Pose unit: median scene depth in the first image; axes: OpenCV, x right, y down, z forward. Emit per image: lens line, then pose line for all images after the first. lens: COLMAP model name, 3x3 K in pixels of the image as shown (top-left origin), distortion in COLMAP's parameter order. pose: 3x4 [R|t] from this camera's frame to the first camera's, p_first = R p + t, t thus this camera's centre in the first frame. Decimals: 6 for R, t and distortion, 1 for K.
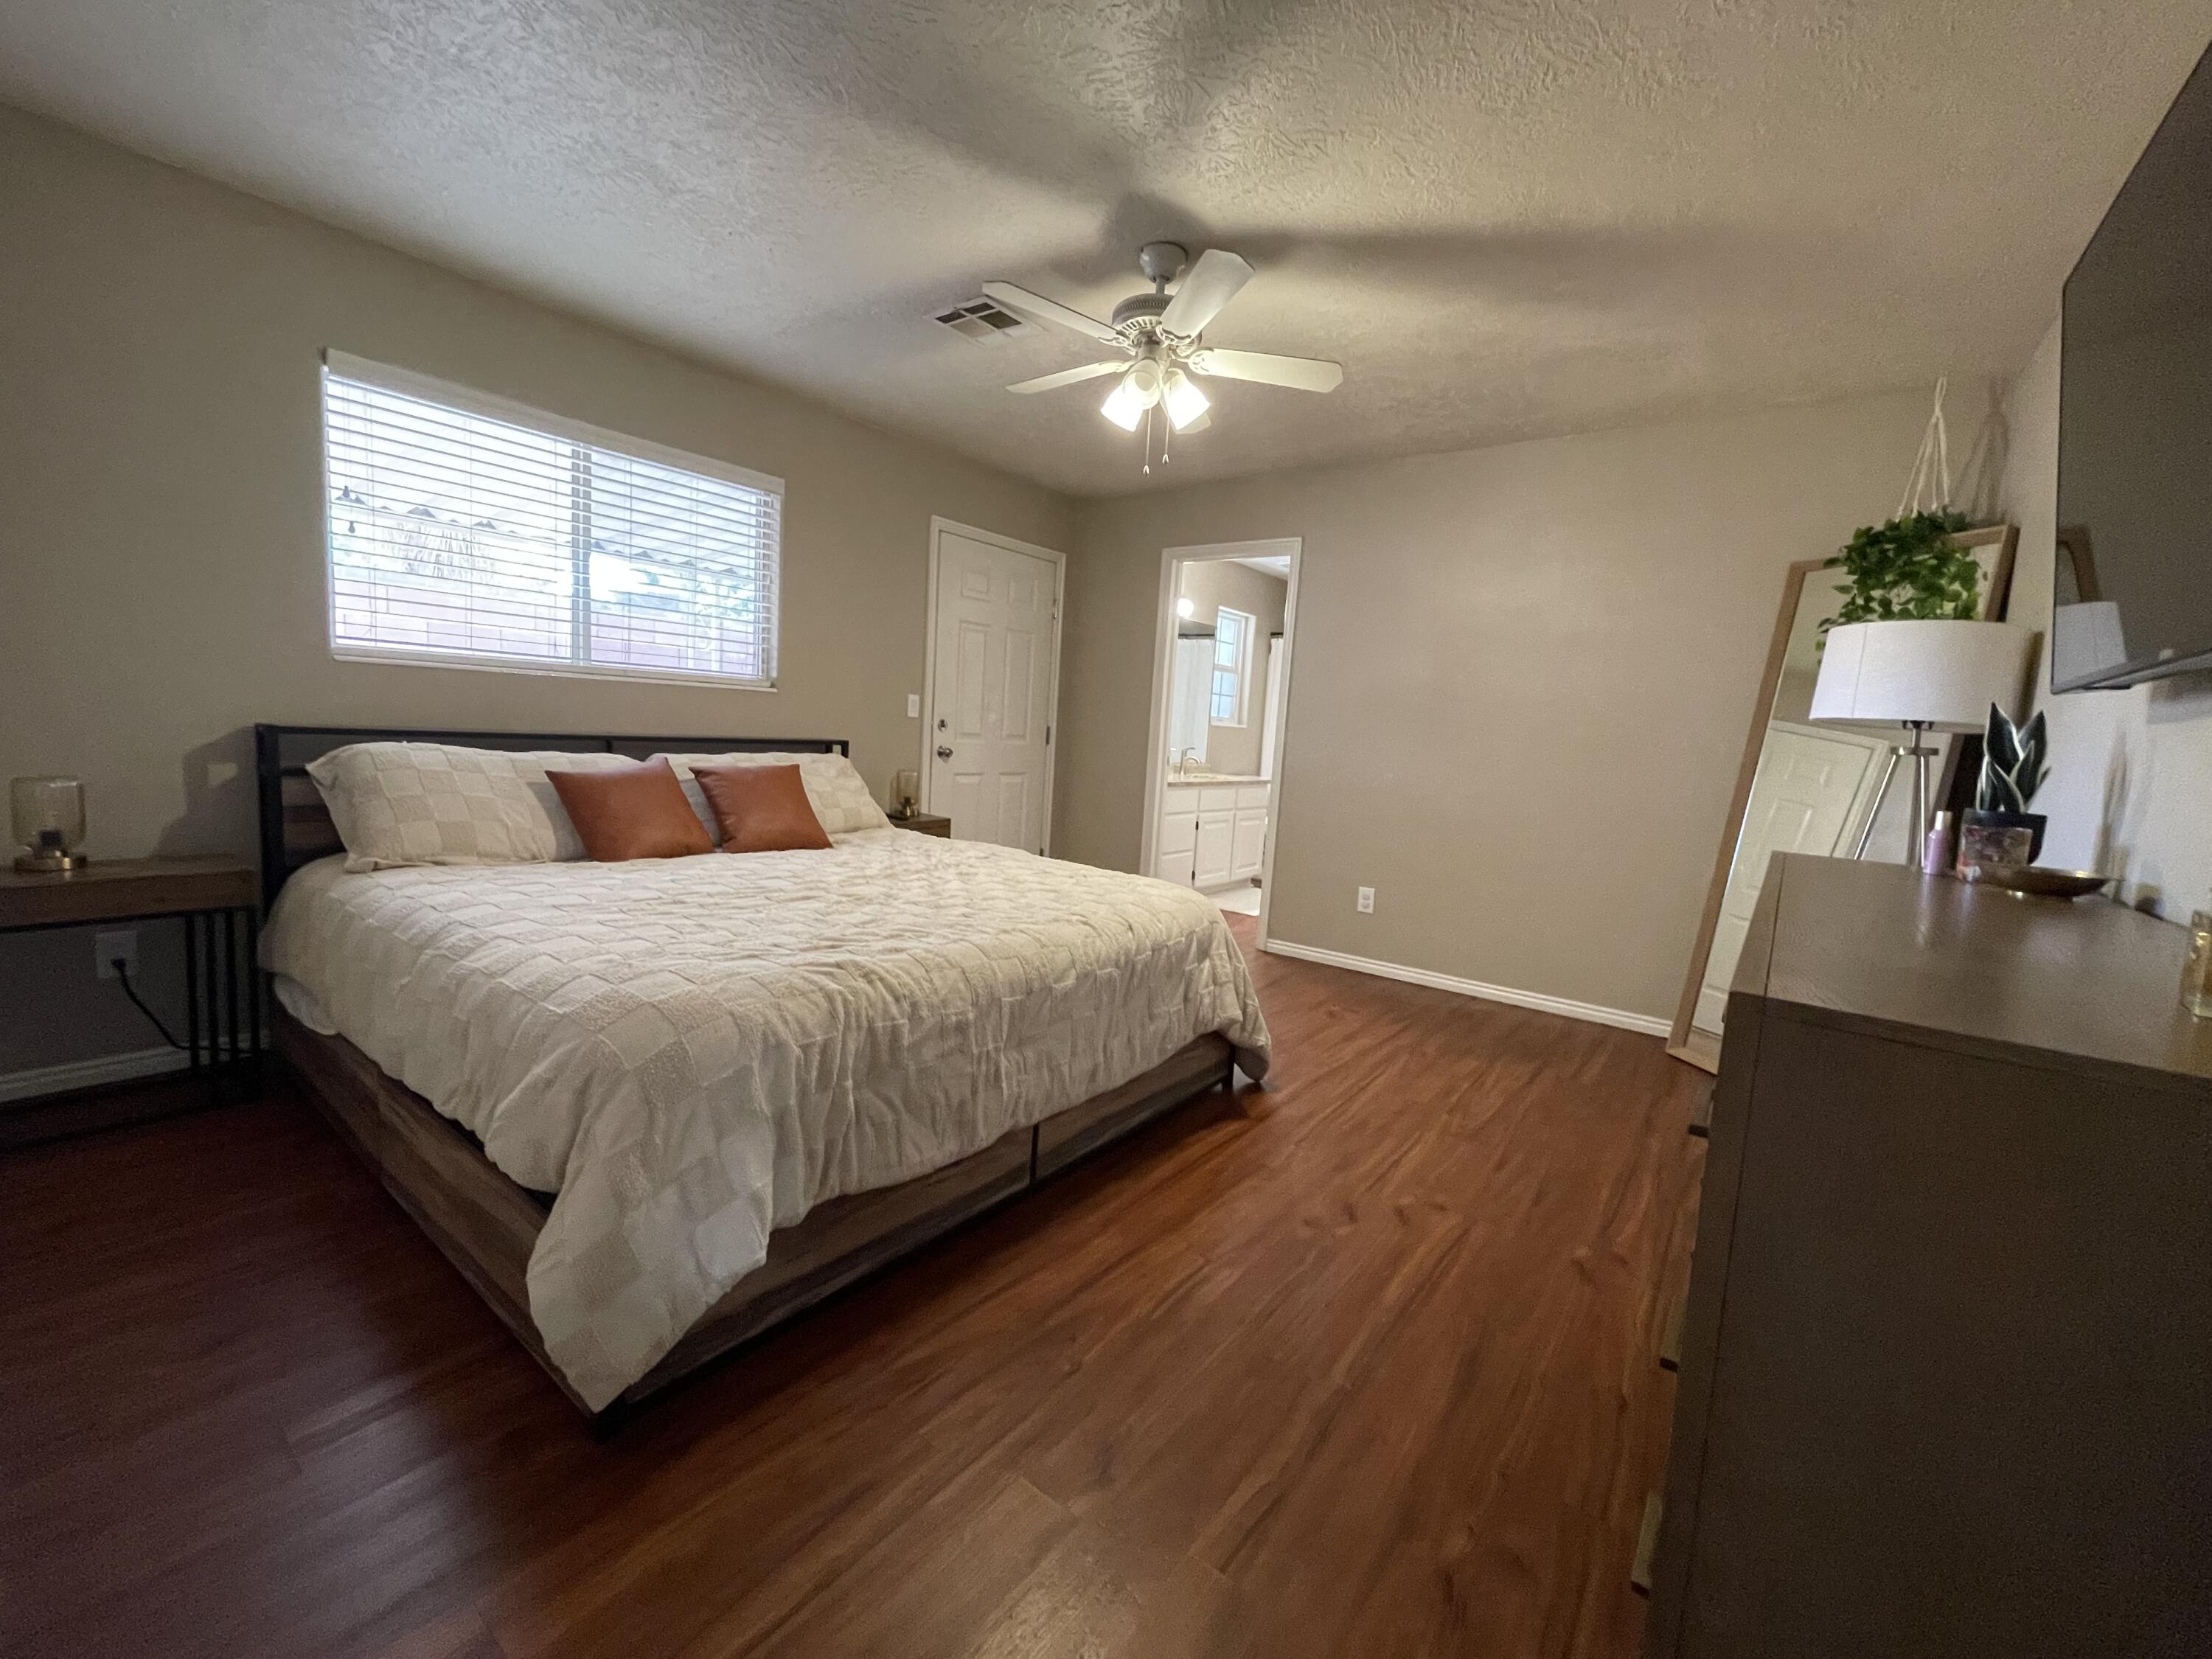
lens RADIAL K [[900.8, 0, 1095.3], [0, 900.8, 822.3], [0, 0, 1]] dist [0.001390, 0.000666]
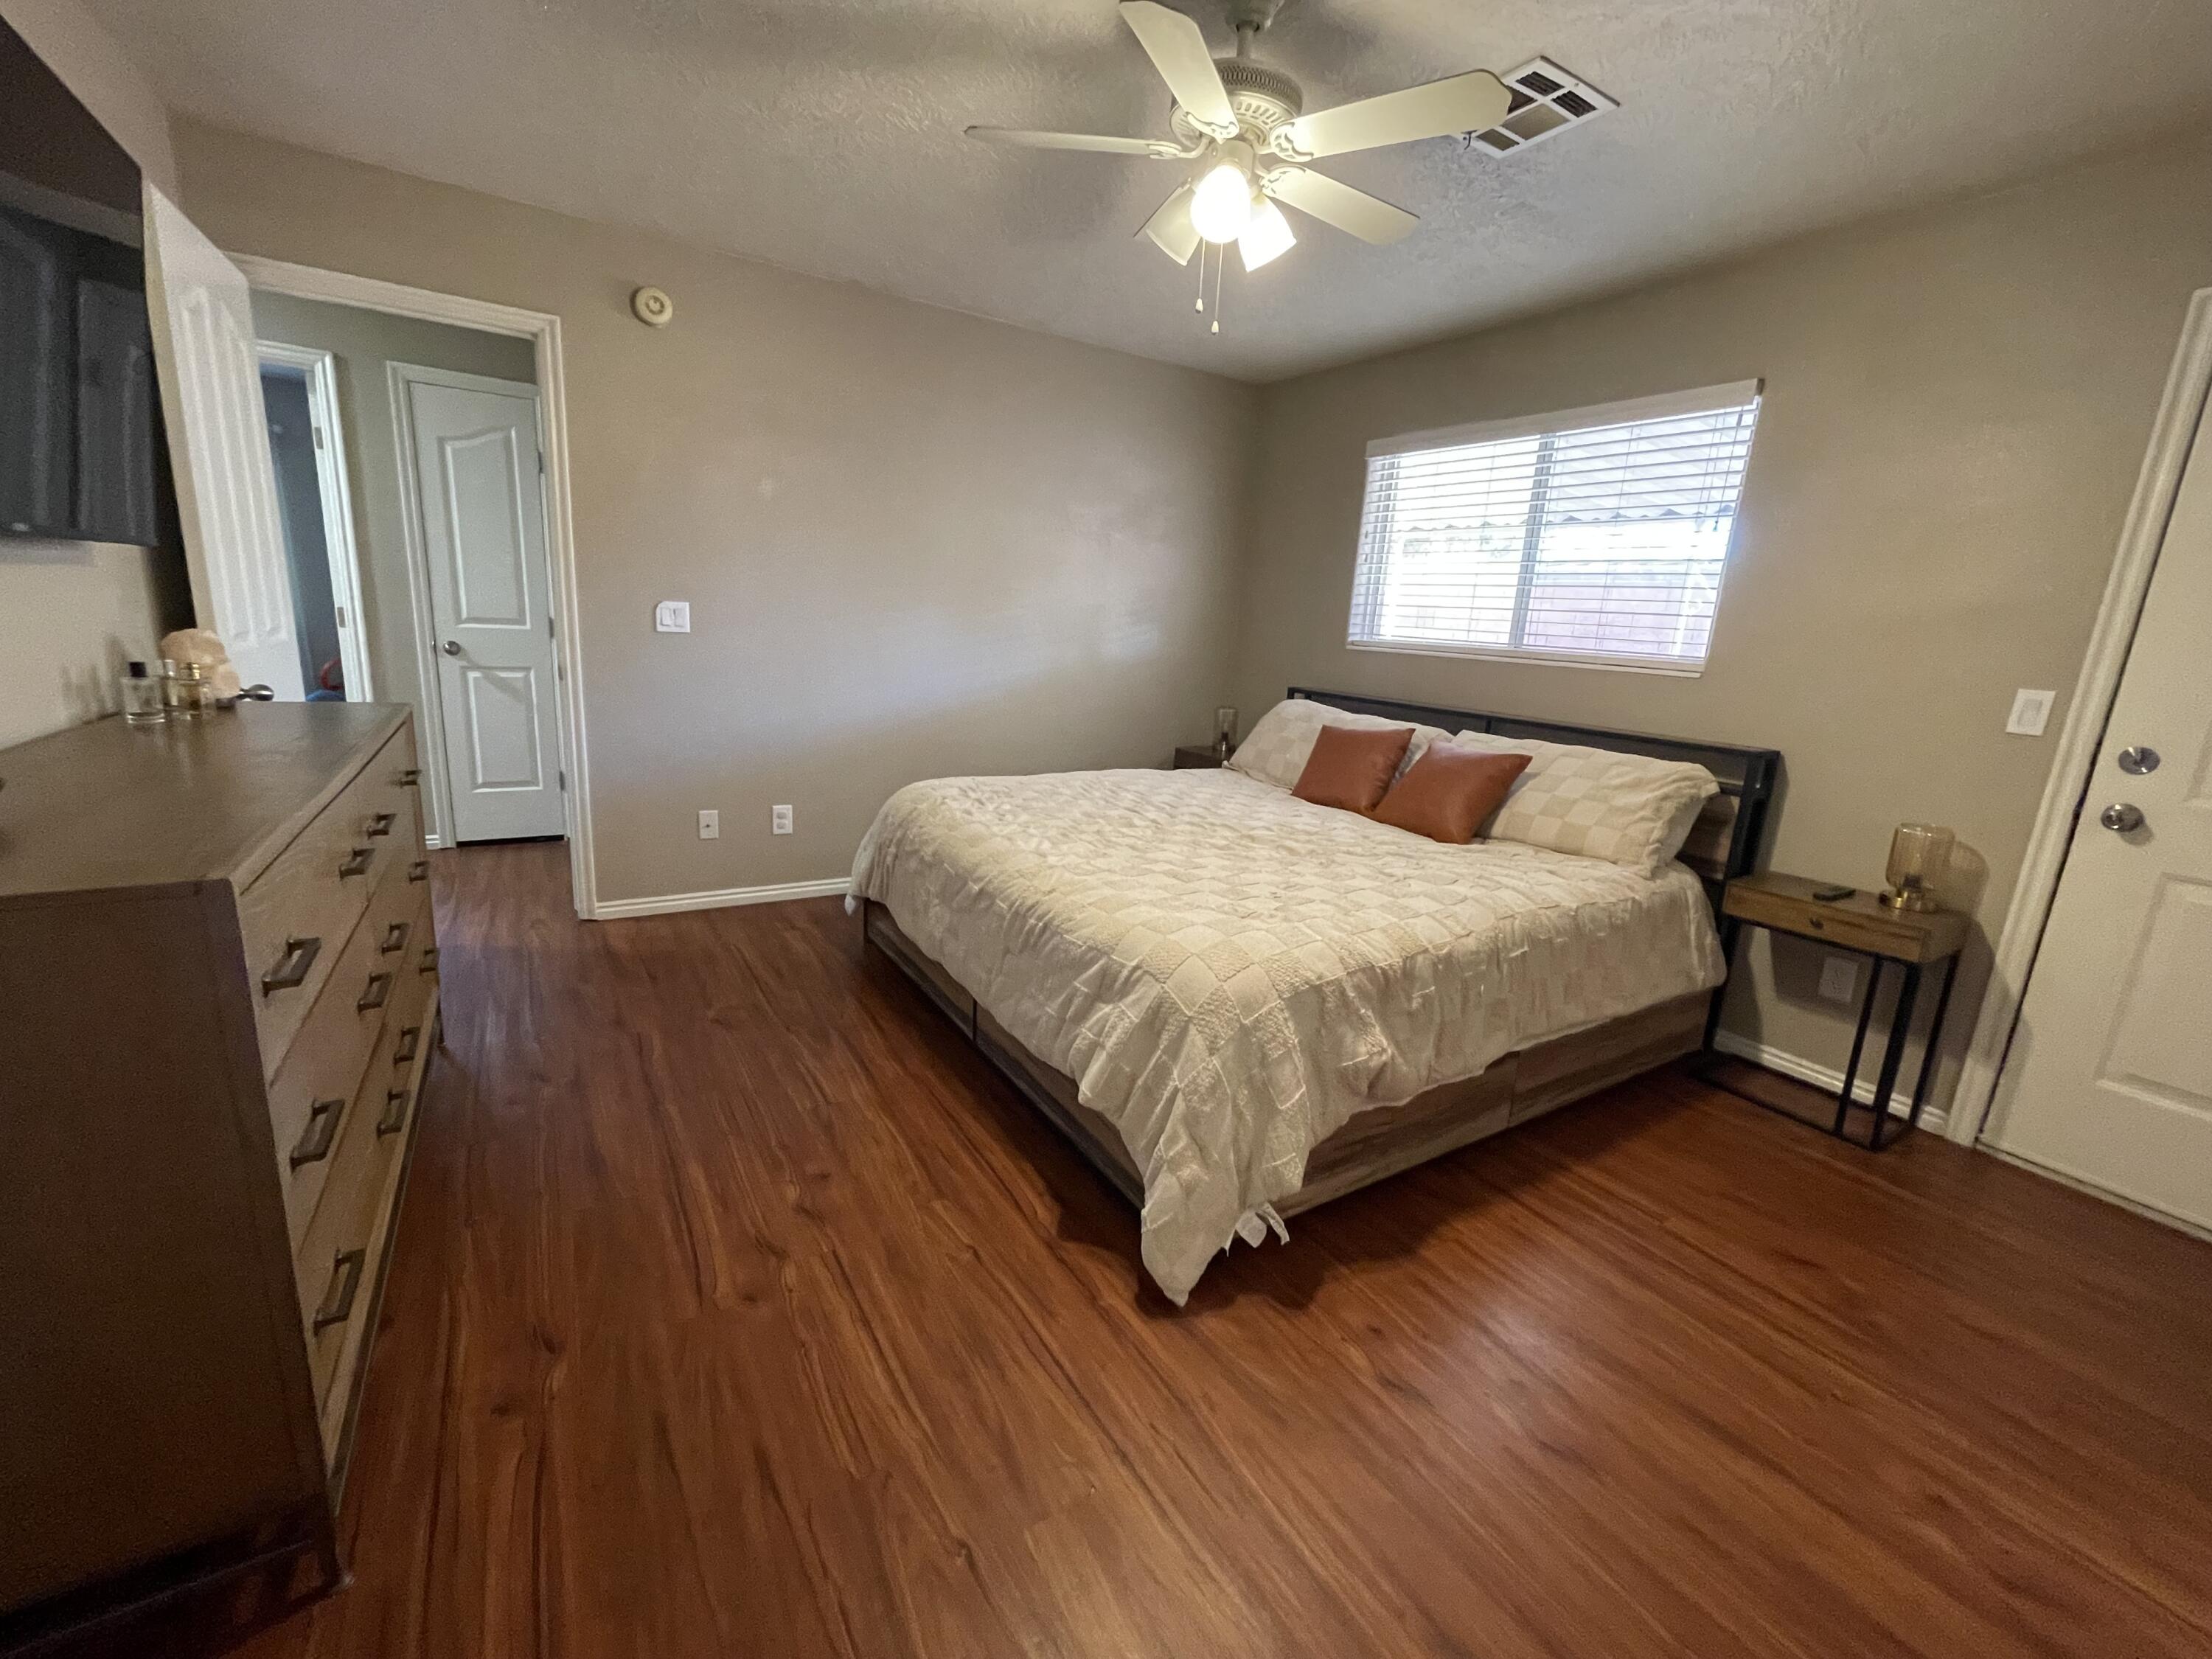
lens RADIAL K [[900.8, 0, 1082.2], [0, 900.8, 839.1], [0, 0, 1]] dist [0.001390, 0.000666]
pose [[-0.363700, 0.137700, -0.921282, 0.460854], [-0.184858, 0.958674, 0.216266, -0.073136], [0.912989, 0.248962, -0.323215, 0.701865]]
